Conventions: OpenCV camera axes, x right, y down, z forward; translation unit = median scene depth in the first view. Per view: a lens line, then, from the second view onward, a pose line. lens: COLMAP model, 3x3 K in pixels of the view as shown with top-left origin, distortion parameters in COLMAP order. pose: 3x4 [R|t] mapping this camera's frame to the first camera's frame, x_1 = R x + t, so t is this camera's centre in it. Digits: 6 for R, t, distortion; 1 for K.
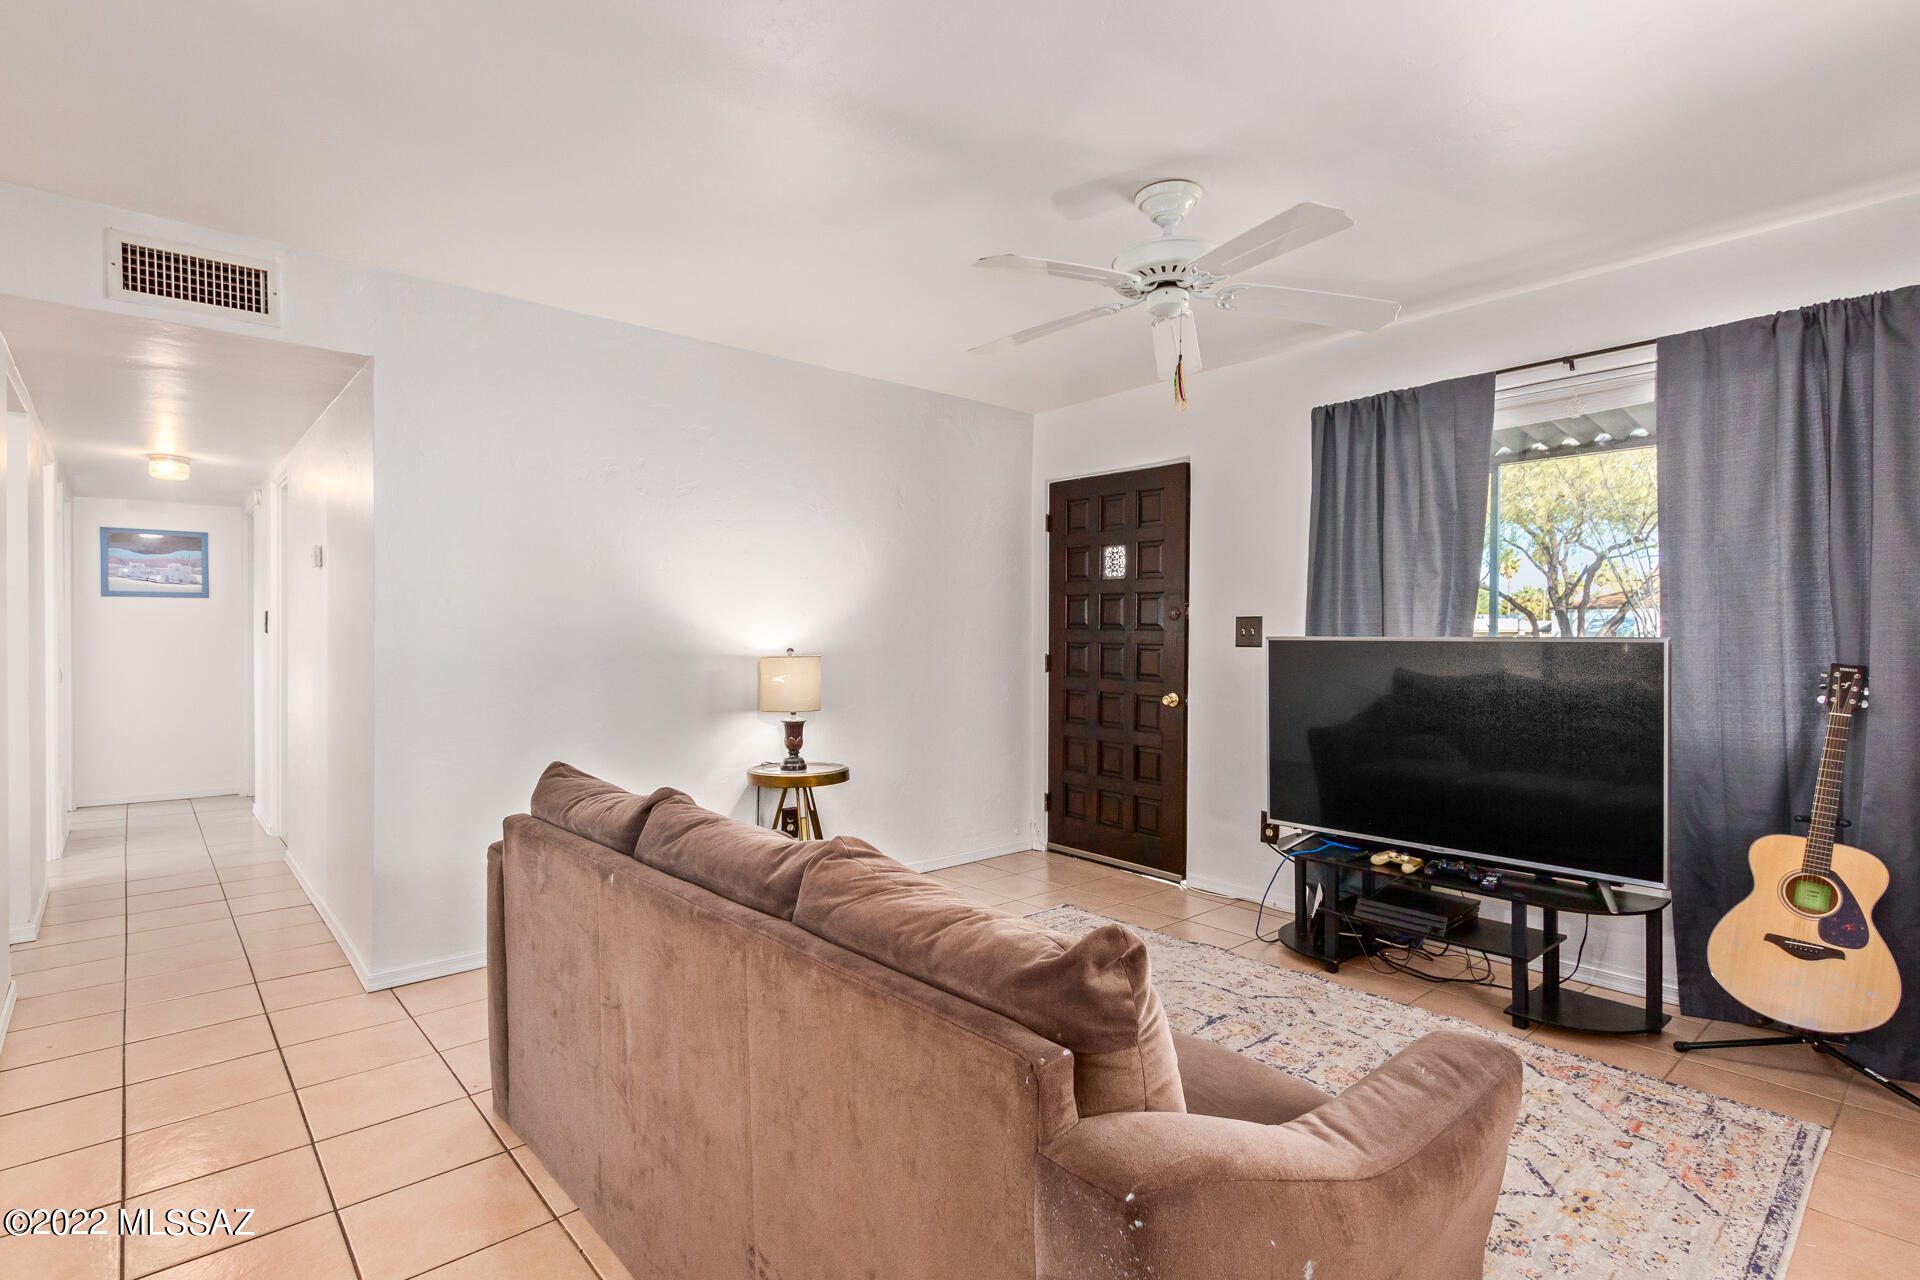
lens RADIAL K [[929.6, 0, 954.7], [0, 929.6, 640.8], [0, 0, 1]] dist [0.010638, -0.005059]
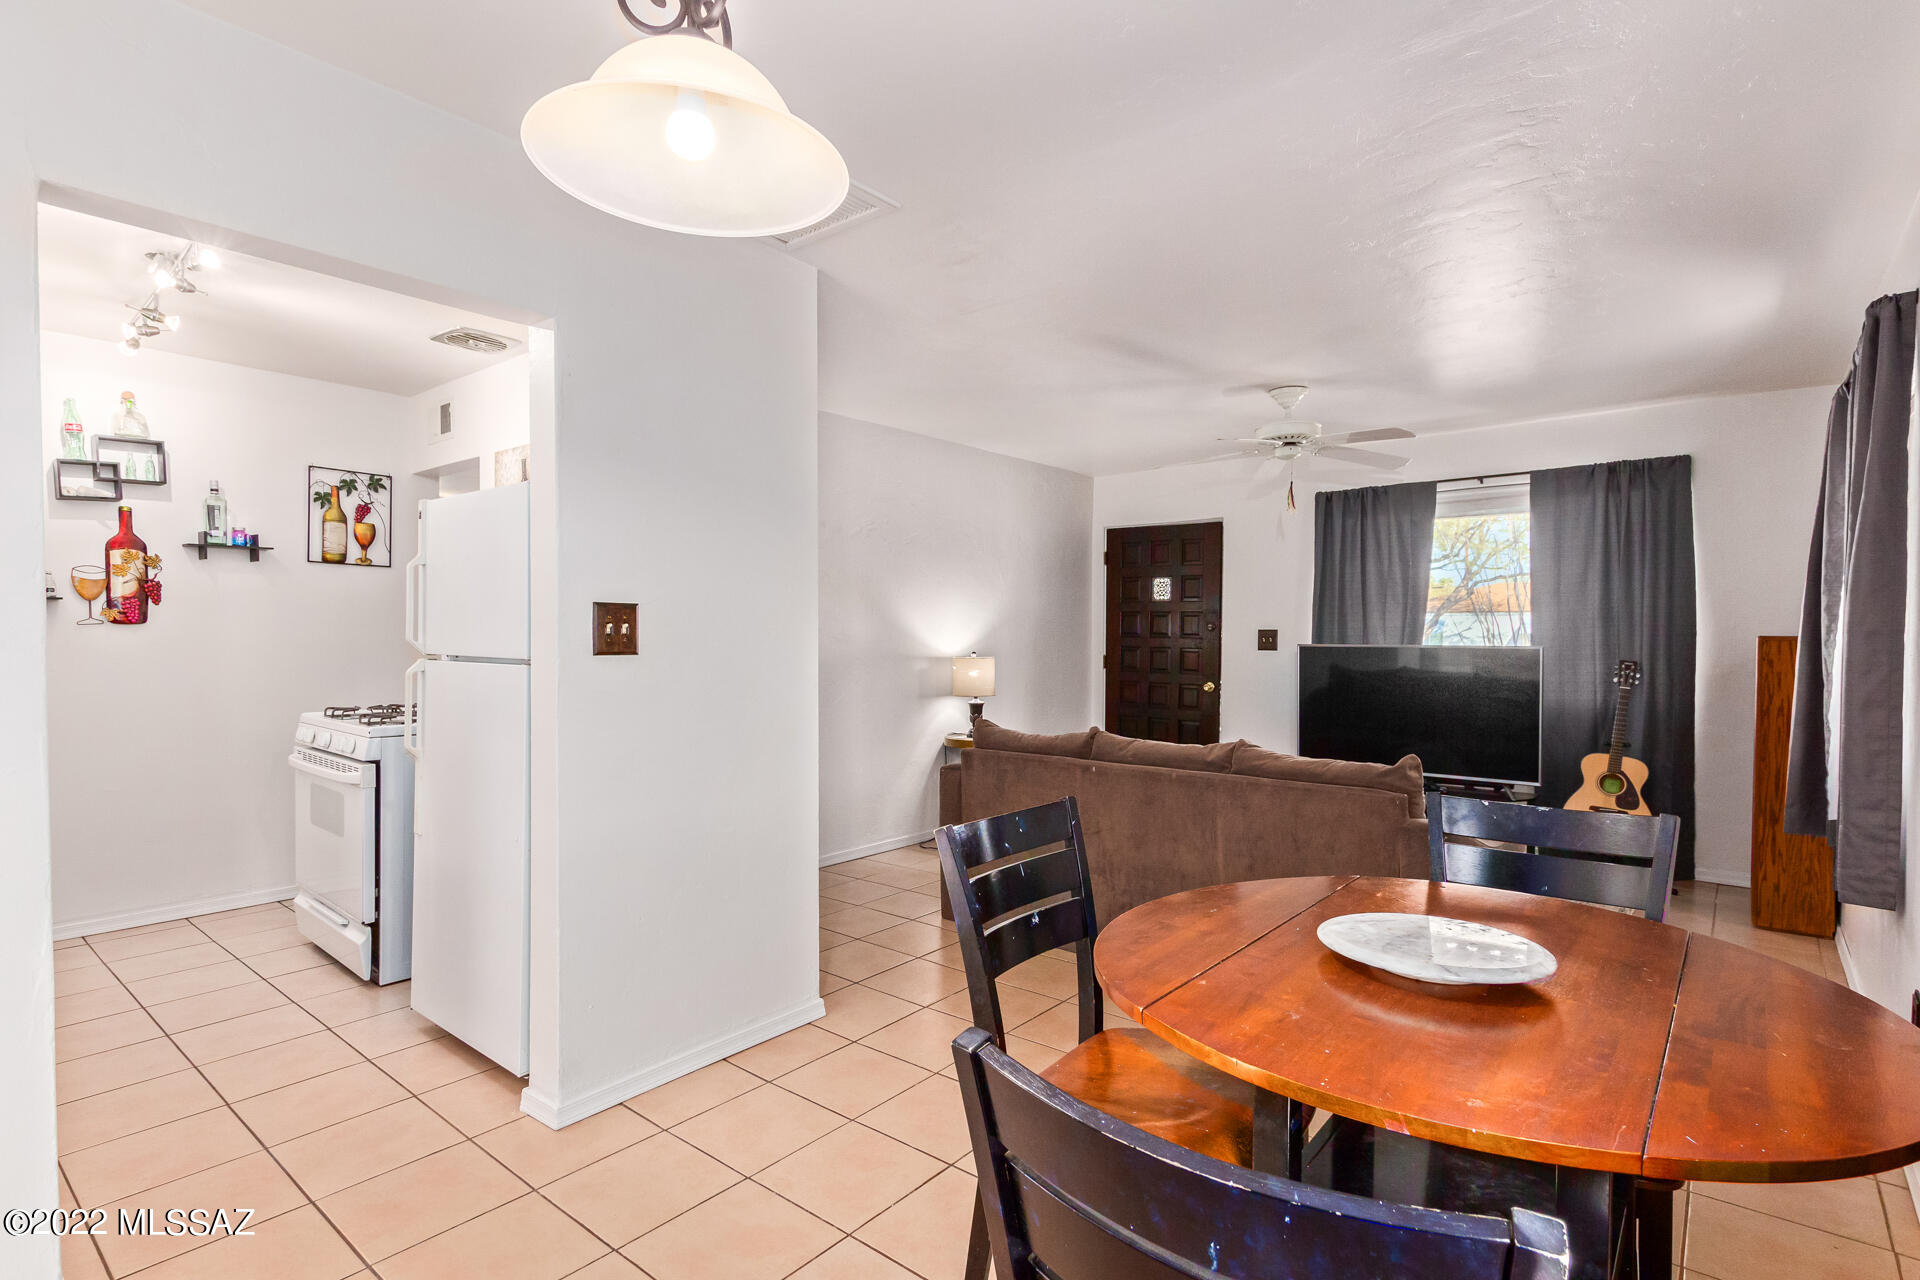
lens RADIAL K [[929.6, 0, 958.7], [0, 929.6, 649.6], [0, 0, 1]] dist [0.010638, -0.005059]
pose [[0.987454, -0.000348, 0.157904, -0.463090], [-0.001094, 0.999958, 0.009050, -0.008194], [-0.157901, -0.009109, 0.987413, -0.440087]]
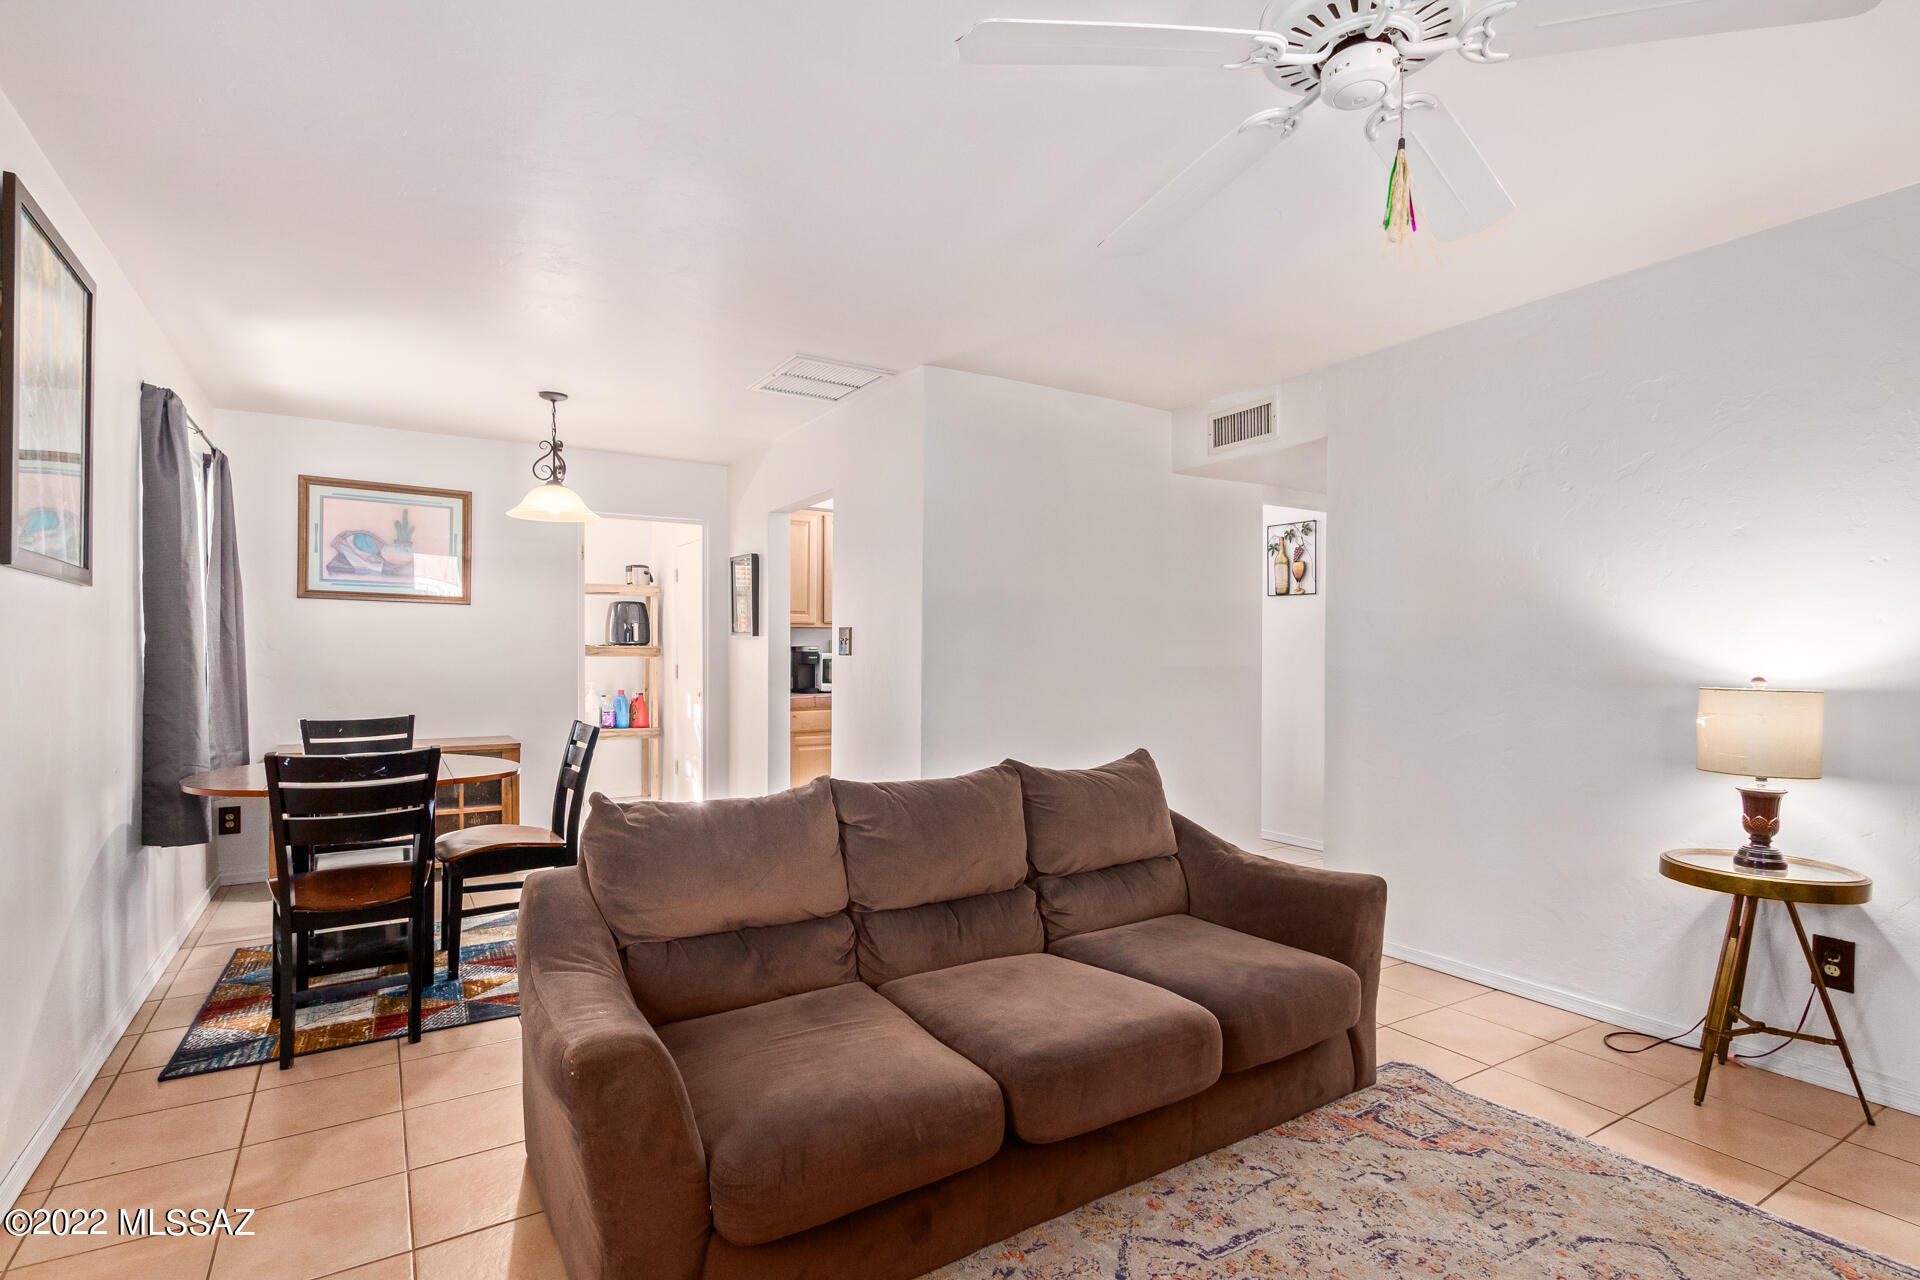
lens RADIAL K [[929.6, 0, 958.7], [0, 929.6, 641.1], [0, 0, 1]] dist [0.010638, -0.005059]
pose [[-0.163489, -0.015088, -0.986430, 0.609142], [-0.011713, 0.999842, -0.013352, -0.002220], [0.986476, 0.009371, -0.163640, 0.614312]]
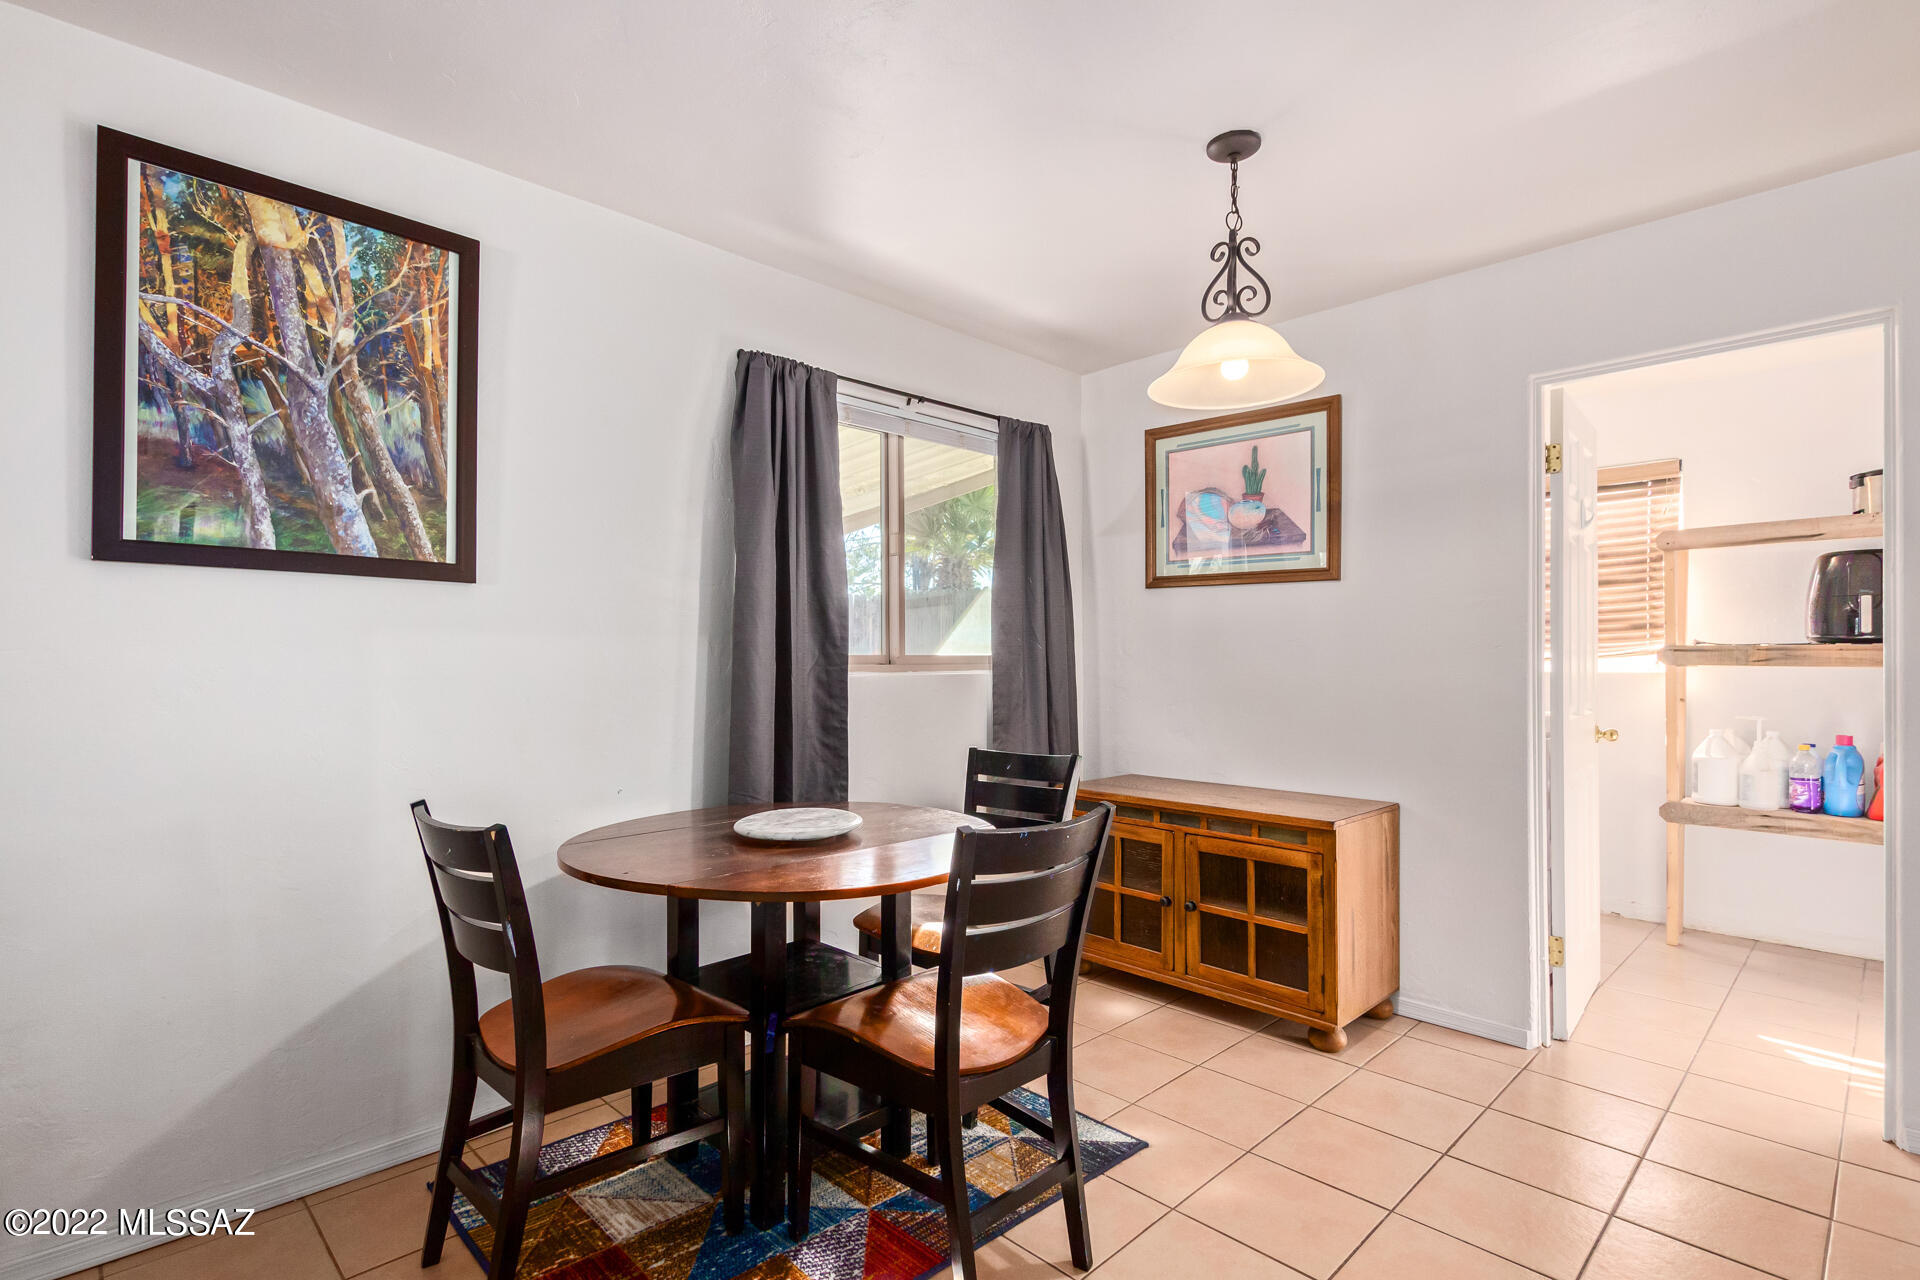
lens RADIAL K [[929.6, 0, 964.4], [0, 929.6, 650.5], [0, 0, 1]] dist [0.010638, -0.005059]
pose [[-0.998938, -0.002318, -0.046012, -0.321853], [-0.002389, 0.999996, 0.001498, -0.002278], [0.046008, 0.001607, -0.998940, 0.491212]]
